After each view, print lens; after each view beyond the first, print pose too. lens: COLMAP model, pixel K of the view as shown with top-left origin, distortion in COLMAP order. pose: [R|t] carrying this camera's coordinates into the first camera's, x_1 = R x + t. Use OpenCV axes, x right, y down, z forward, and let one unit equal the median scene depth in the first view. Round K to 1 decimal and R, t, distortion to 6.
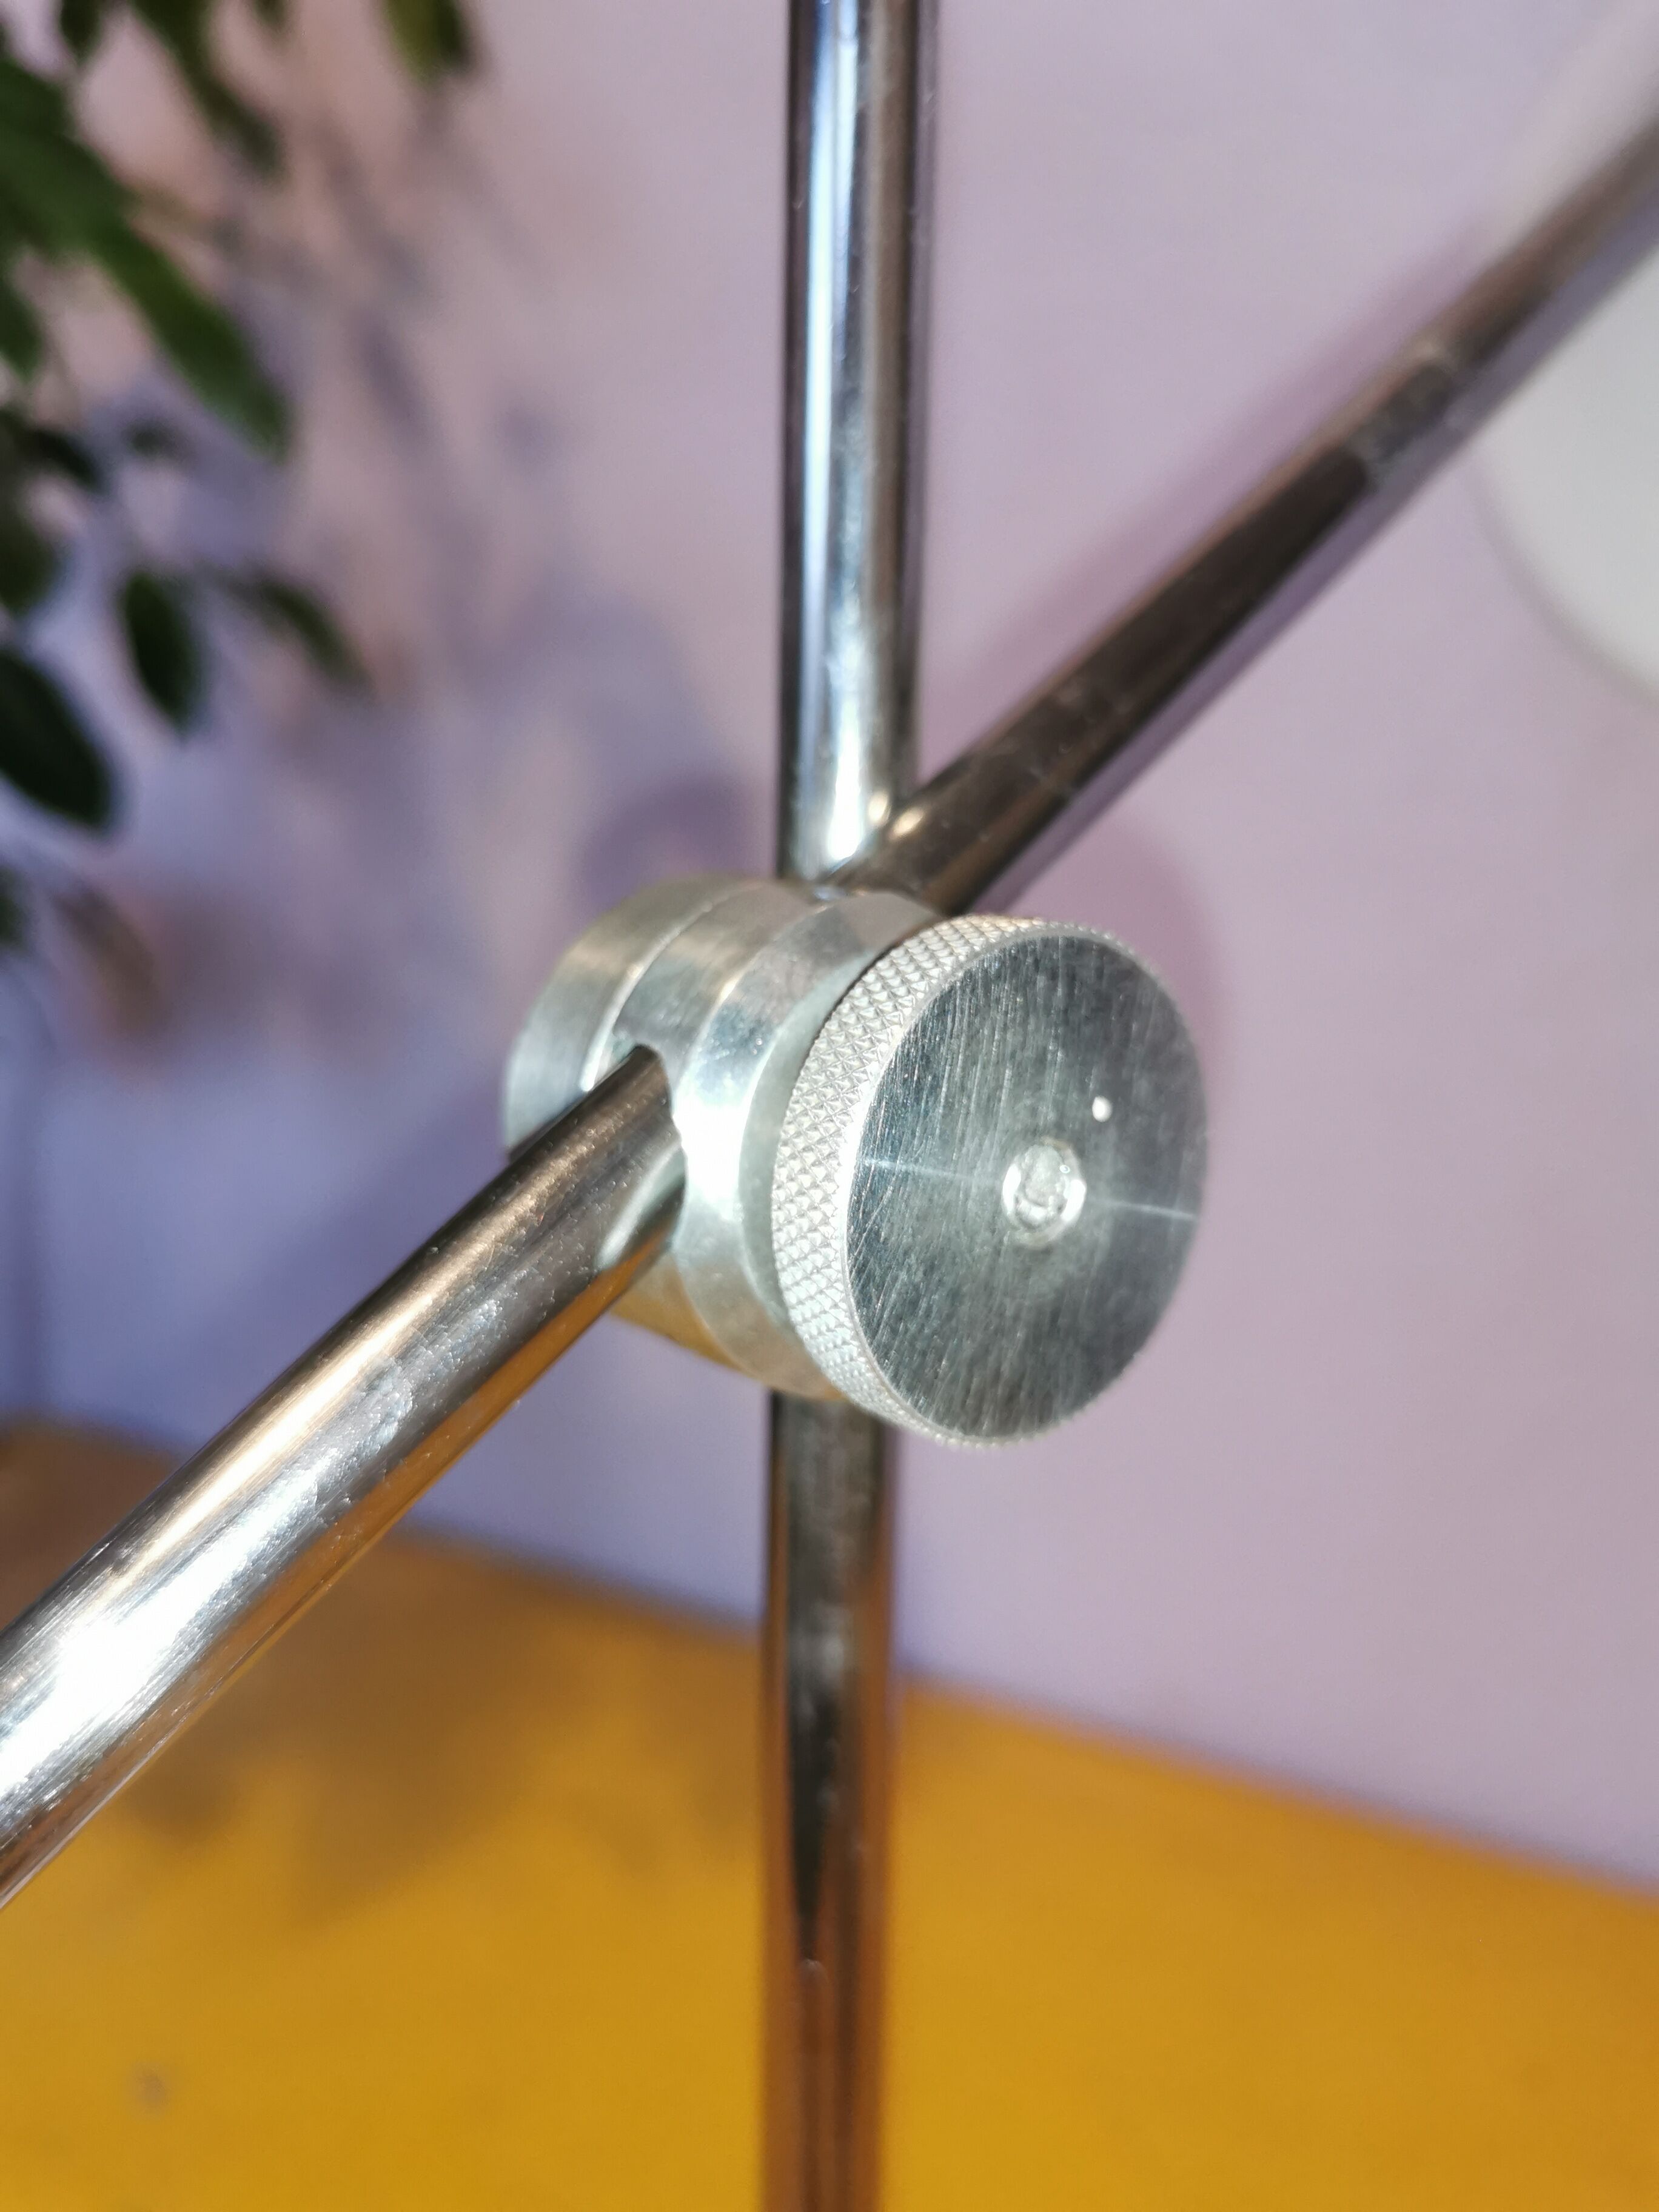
lens RADIAL K [[1726.9, 0, 832.1], [0, 1726.9, 1095.0], [0, 0, 1]] dist [0.033825, -0.033377]
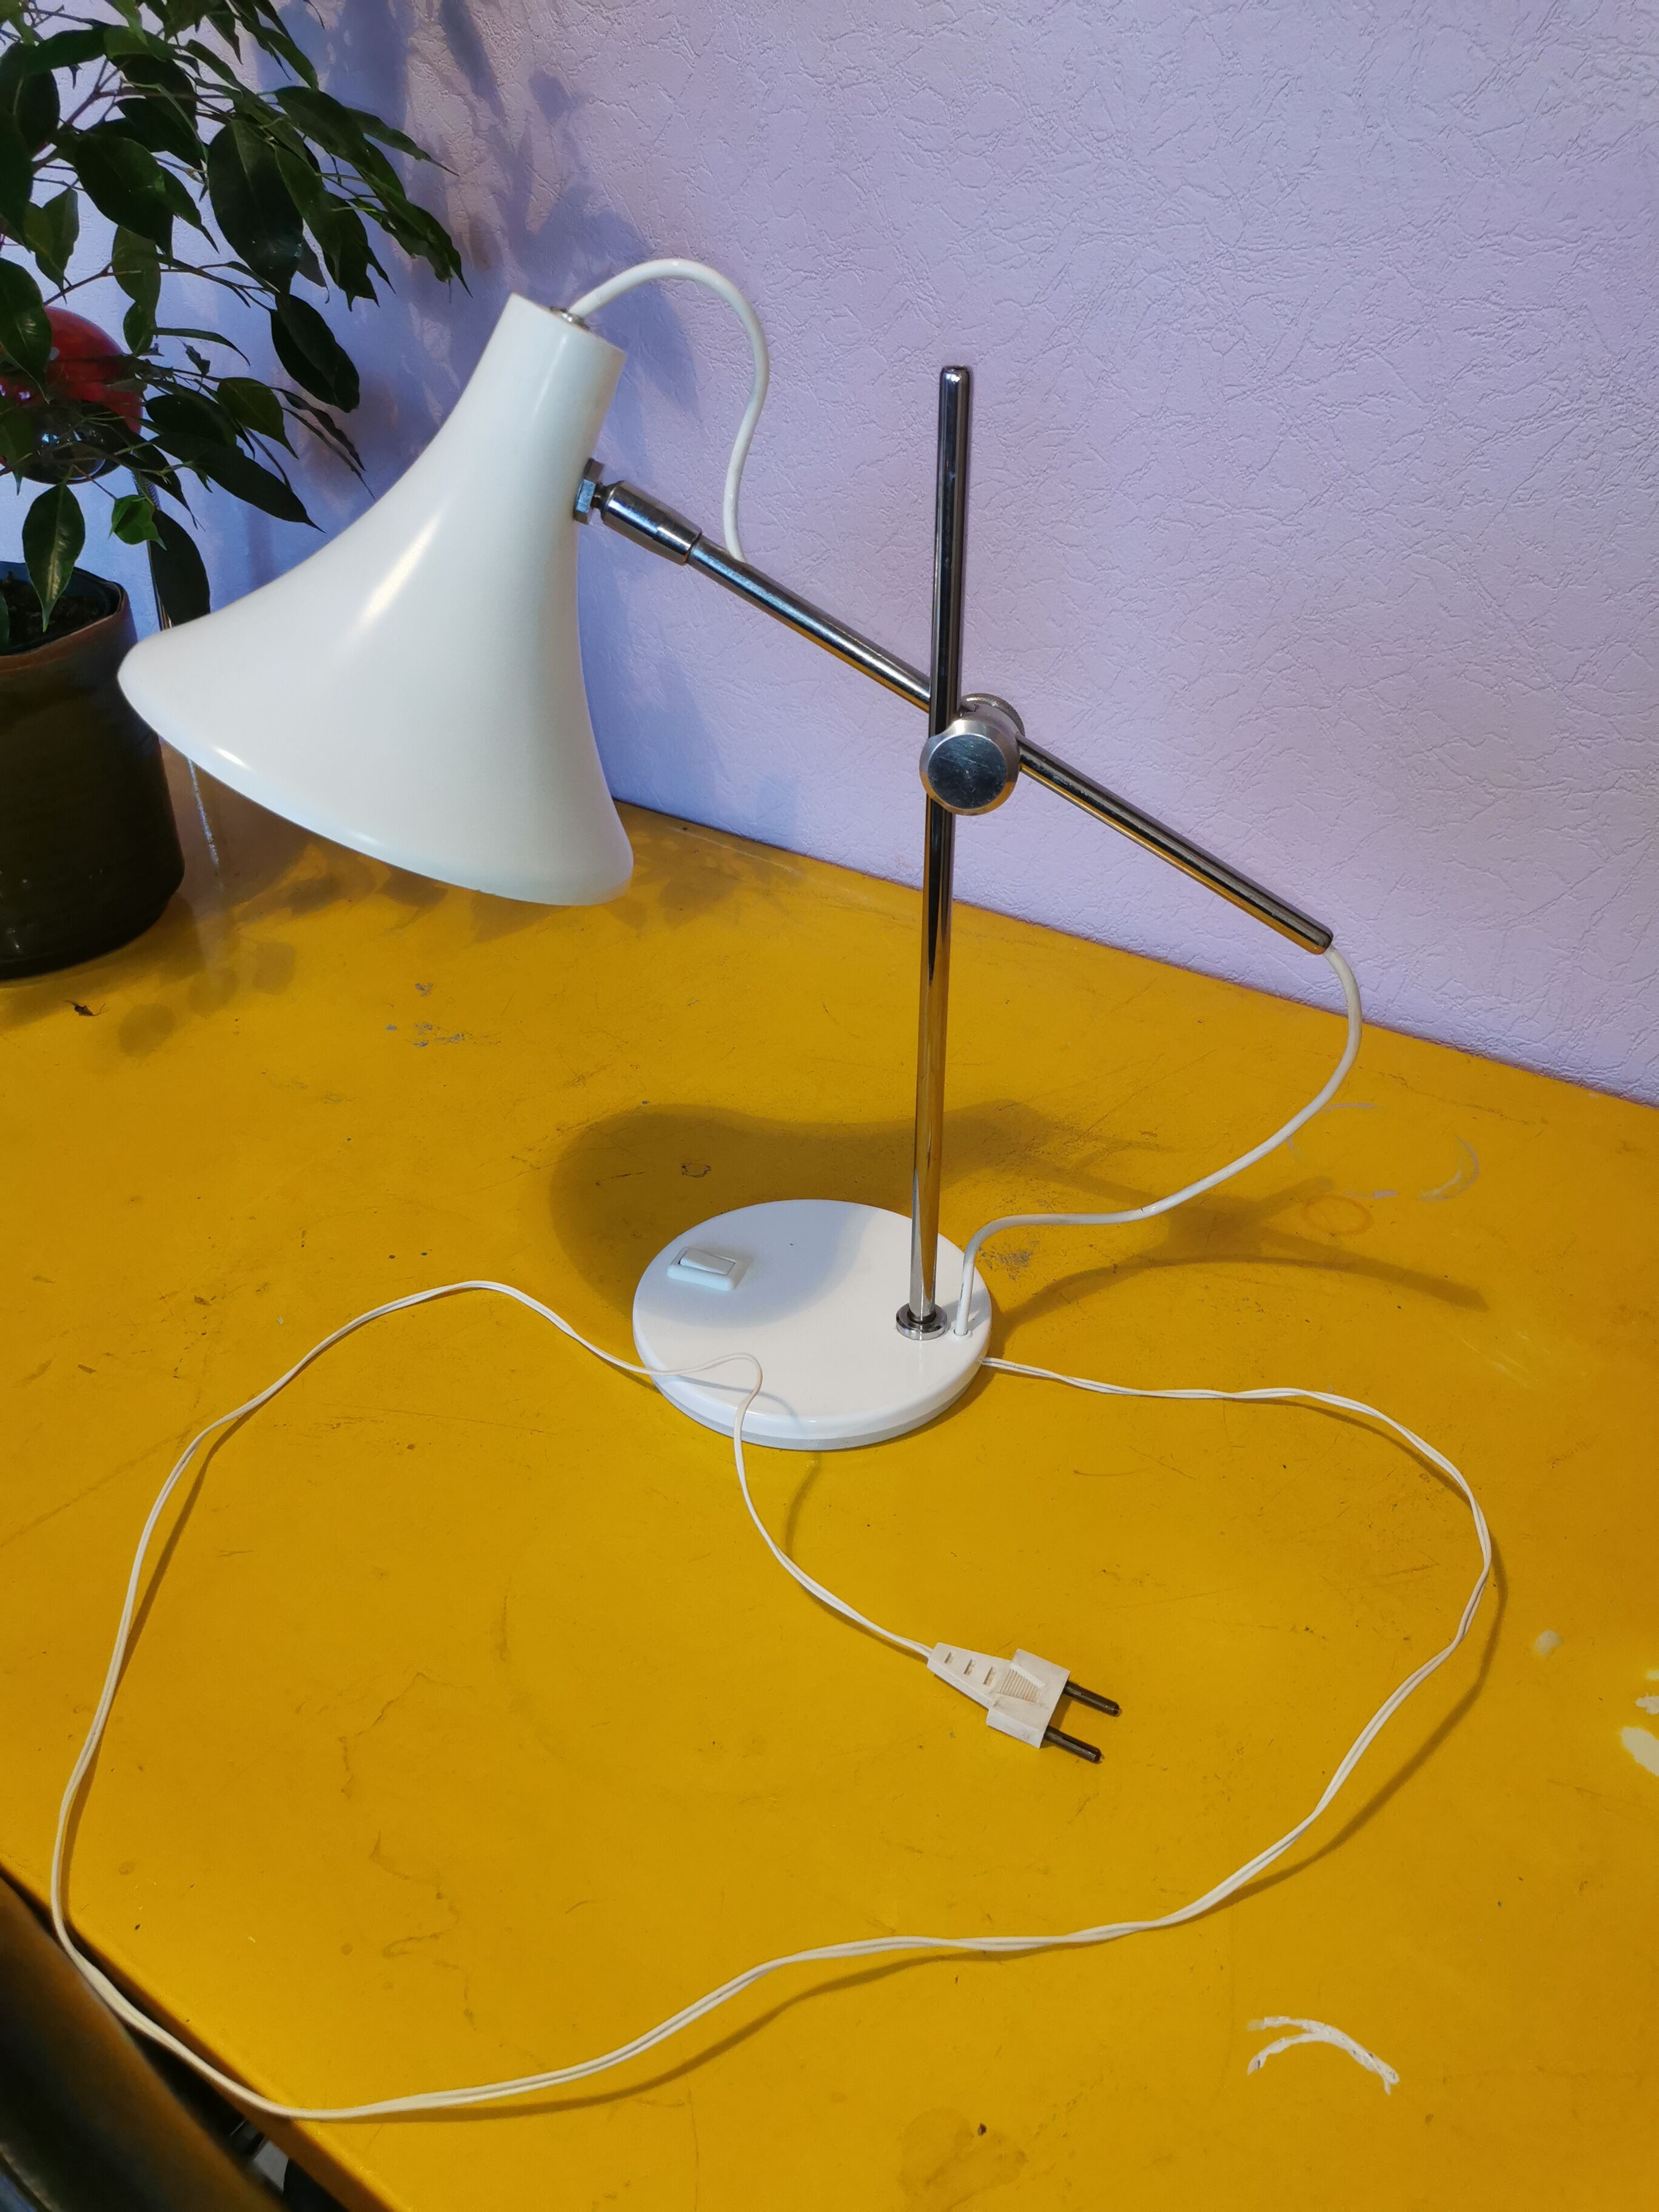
lens RADIAL K [[1726.9, 0, 836.5], [0, 1726.9, 1114.5], [0, 0, 1]] dist [0.033825, -0.033377]
pose [[0.999827, 0.017074, -0.007439, 0.117315], [-0.012699, 0.917160, 0.398318, -0.156030], [0.013624, -0.398154, 0.917217, -0.865306]]
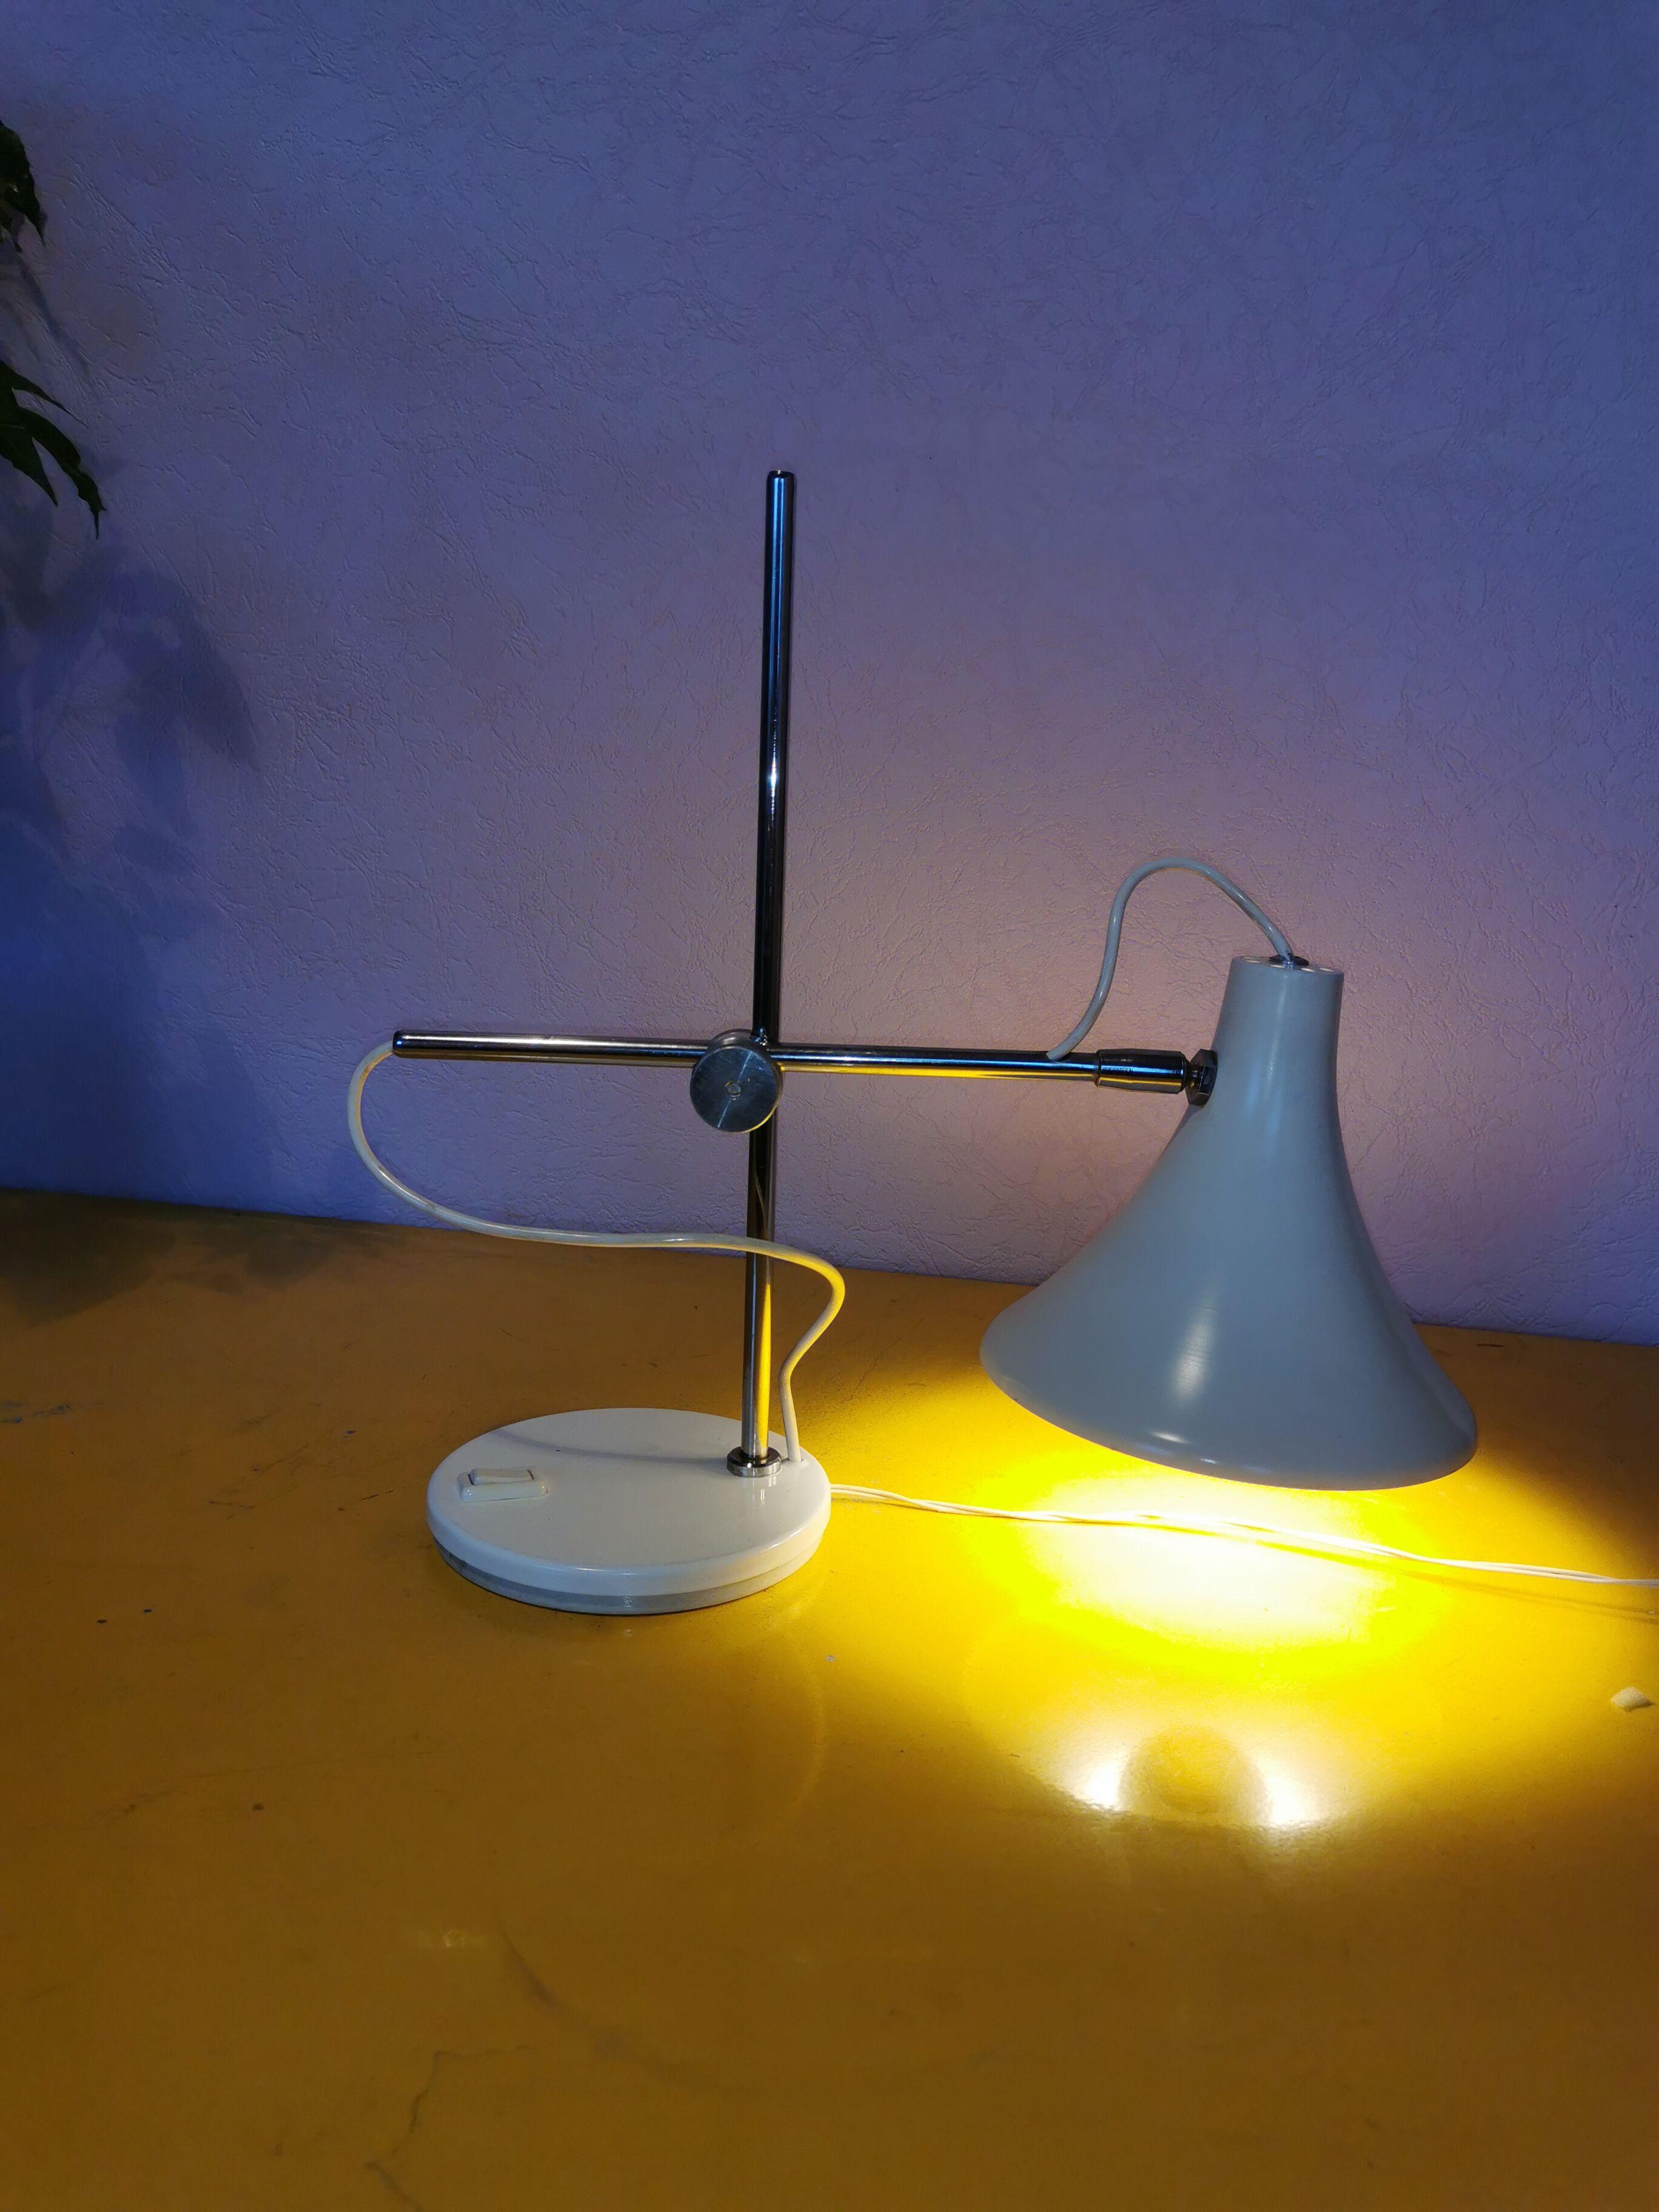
lens RADIAL K [[1726.9, 0, 839.0], [0, 1726.9, 1111.4], [0, 0, 1]] dist [0.033825, -0.033377]
pose [[0.910417, -0.042193, 0.411534, -0.220290], [0.018084, 0.997893, 0.062304, 0.120019], [-0.413296, -0.049281, 0.909262, -0.743691]]
